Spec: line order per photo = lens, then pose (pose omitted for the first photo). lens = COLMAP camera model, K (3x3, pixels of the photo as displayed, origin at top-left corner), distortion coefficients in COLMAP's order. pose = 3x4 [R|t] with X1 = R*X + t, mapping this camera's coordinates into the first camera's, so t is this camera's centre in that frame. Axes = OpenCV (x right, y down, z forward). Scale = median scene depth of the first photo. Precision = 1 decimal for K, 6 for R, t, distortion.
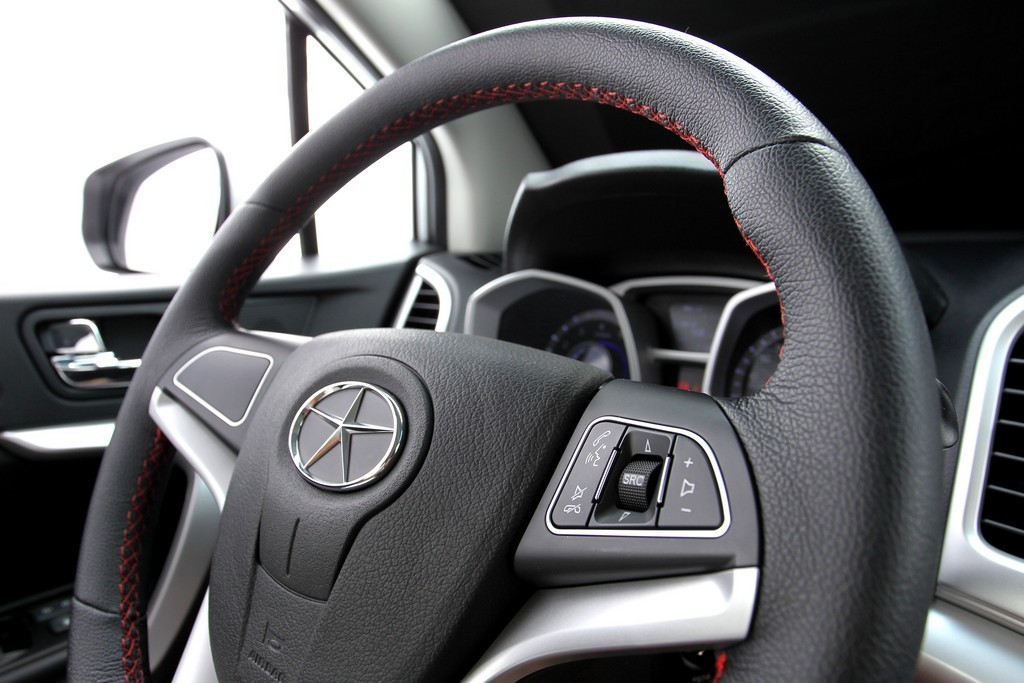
lens RADIAL K [[647.7, 0, 541.9], [0, 647.7, 311.9], [0, 0, 1]] dist [-0.088841, 0.039703]
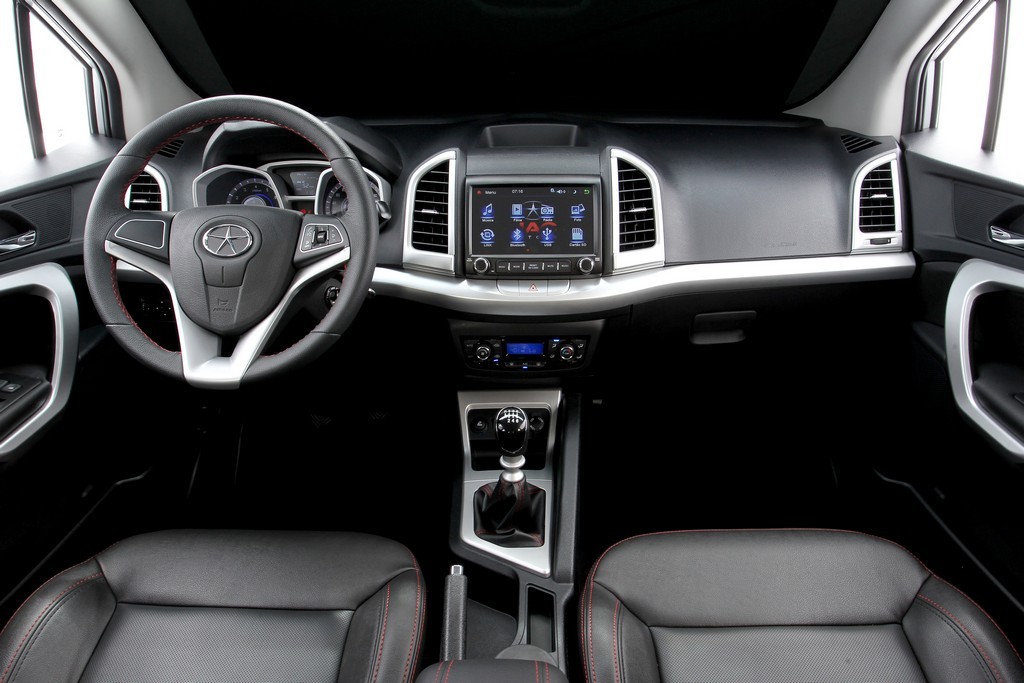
lens RADIAL K [[716.1, 0, 508.9], [0, 716.1, 345.8], [0, 0, 1]] dist [-0.071225, 0.021581]
pose [[0.829457, -0.221823, 0.512635, -1.631926], [0.046504, 0.942001, 0.332371, -0.678253], [-0.556631, -0.251848, 0.791666, -4.258244]]
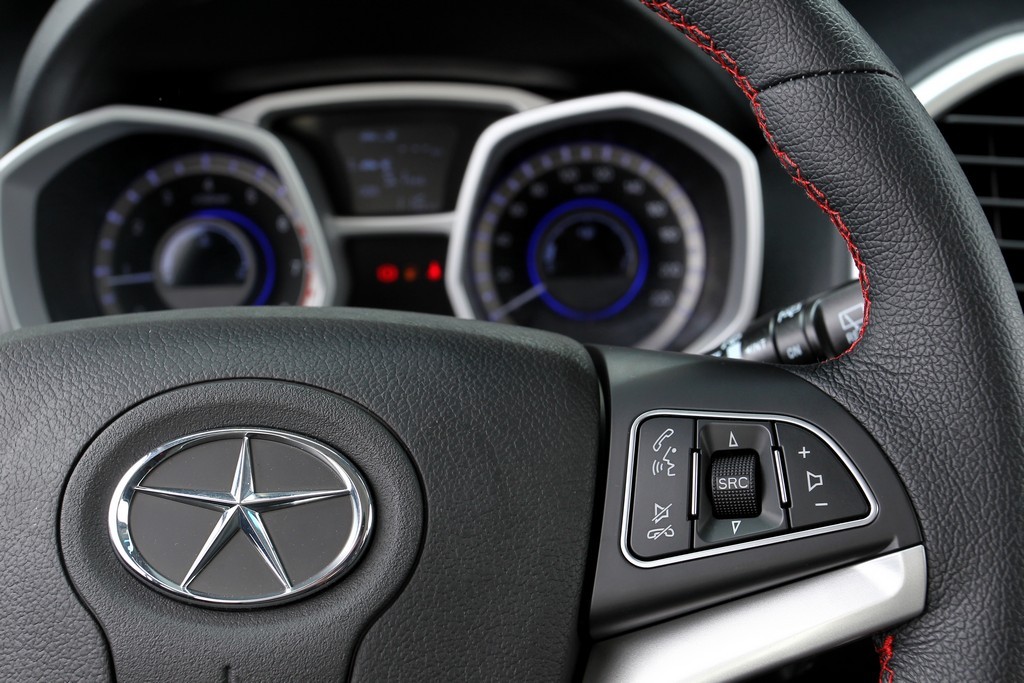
lens RADIAL K [[1440.2, 0, 508.8], [0, 1440.2, 343.4], [0, 0, 1]] dist [0.024280, 0.000000]
pose [[0.830280, -0.208321, 0.516951, -1.166799], [0.075576, 0.961035, 0.265895, -0.501729], [-0.552199, -0.181698, 0.813672, -0.422133]]
